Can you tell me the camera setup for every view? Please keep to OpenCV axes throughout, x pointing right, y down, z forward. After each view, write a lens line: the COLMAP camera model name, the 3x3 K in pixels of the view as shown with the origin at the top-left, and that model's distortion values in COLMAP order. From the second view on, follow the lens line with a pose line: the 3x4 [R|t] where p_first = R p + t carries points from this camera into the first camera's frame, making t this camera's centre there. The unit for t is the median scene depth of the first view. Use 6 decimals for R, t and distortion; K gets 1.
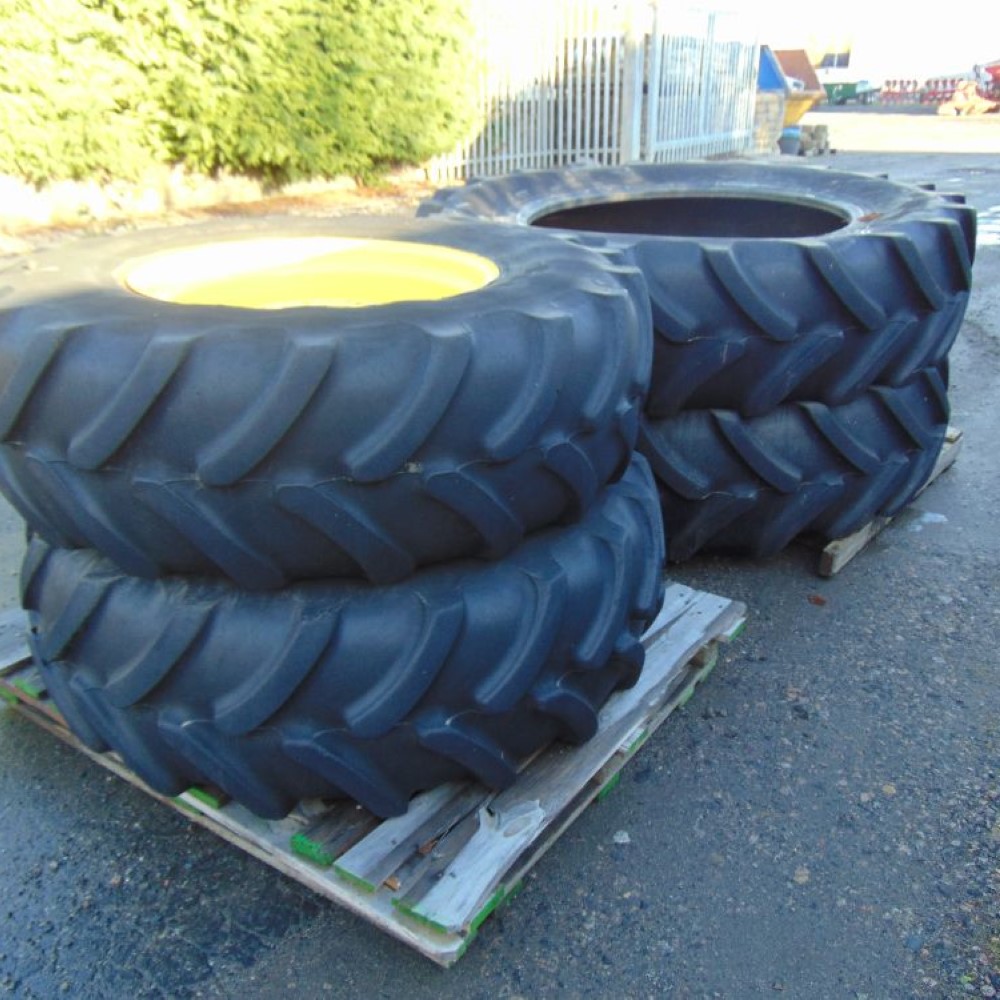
lens RADIAL K [[995.8, 0, 500.0], [0, 995.8, 500.0], [0, 0, 1]] dist [-0.035058, 0.072574]
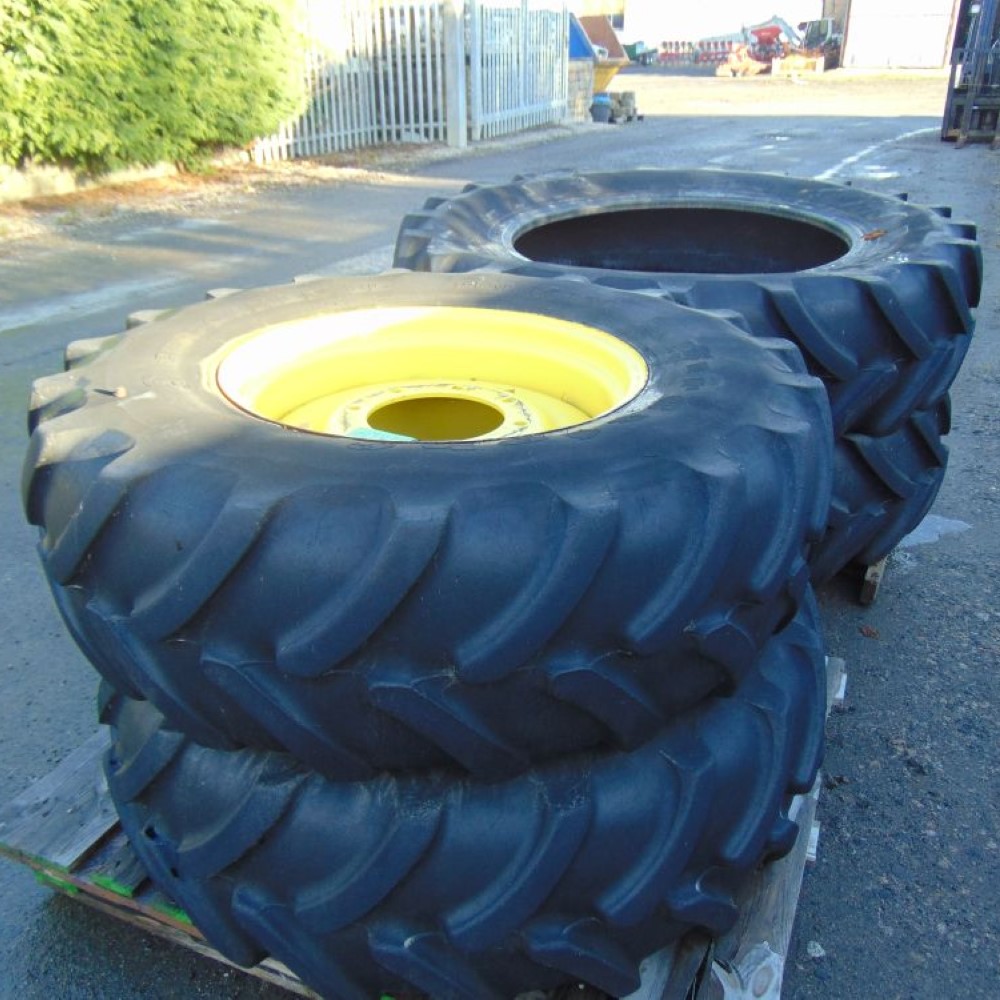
lens RADIAL K [[995.8, 0, 500.0], [0, 995.8, 500.0], [0, 0, 1]] dist [-0.035058, 0.072574]
pose [[0.979355, -0.089789, 0.181114, -0.051869], [0.083806, 0.995661, 0.040438, -0.025146], [-0.183959, -0.024425, 0.982630, 0.024851]]
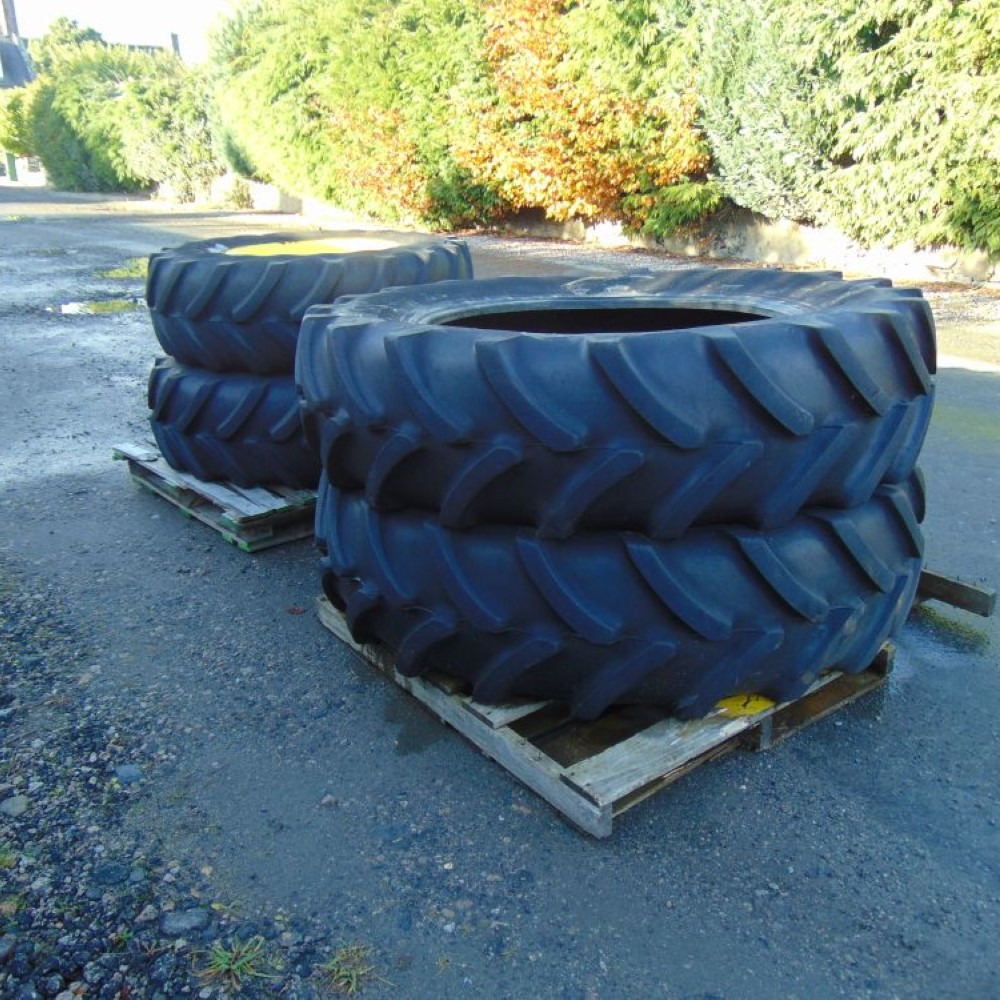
lens RADIAL K [[1019.9, 0, 500.0], [0, 1019.9, 500.0], [0, 0, 1]] dist [-0.097128, 0.174367]
pose [[-0.257438, 0.328408, -0.908776, 0.315458], [-0.376721, 0.831948, 0.407362, -0.139475], [0.889835, 0.447225, -0.090457, 0.312017]]
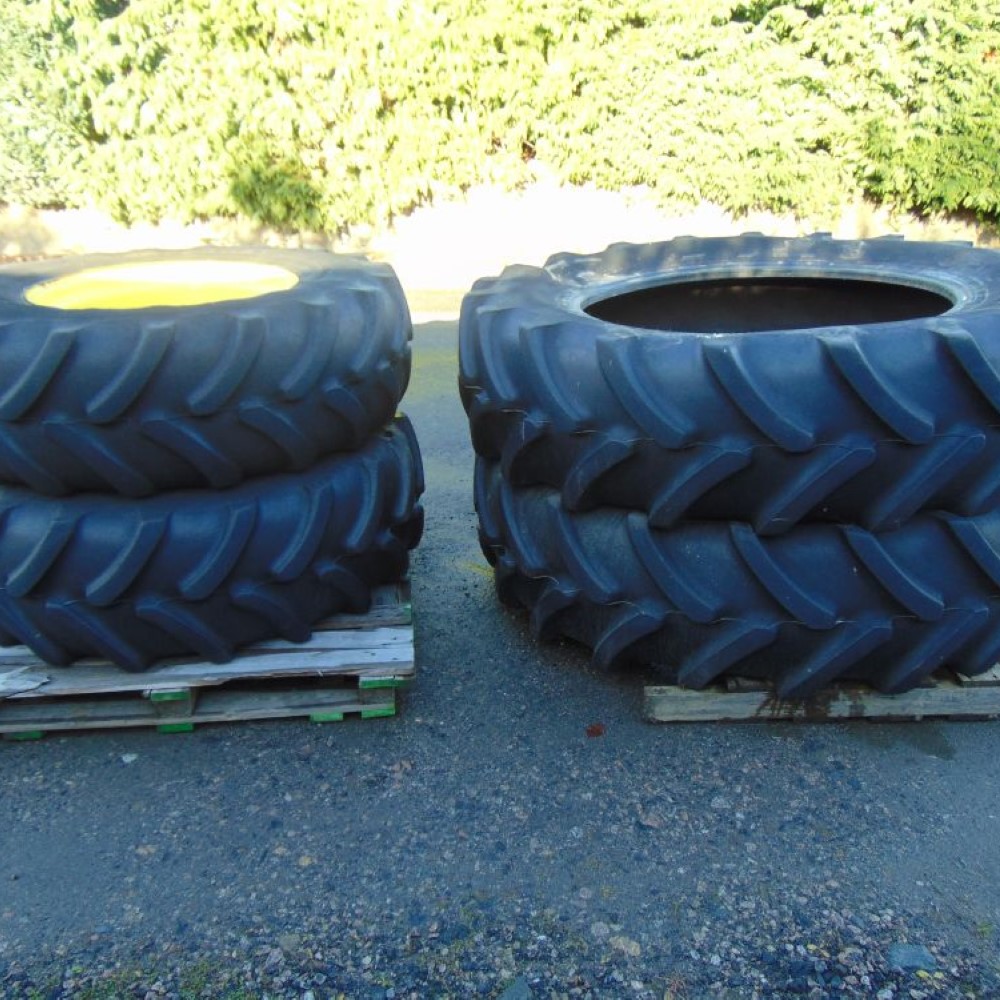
lens RADIAL K [[995.8, 0, 500.0], [0, 995.8, 500.0], [0, 0, 1]] dist [-0.035058, 0.072574]
pose [[0.648279, 0.282273, -0.707147, 0.208605], [-0.300713, 0.948158, 0.102800, -0.040116], [0.699505, 0.146005, 0.699554, 0.070823]]
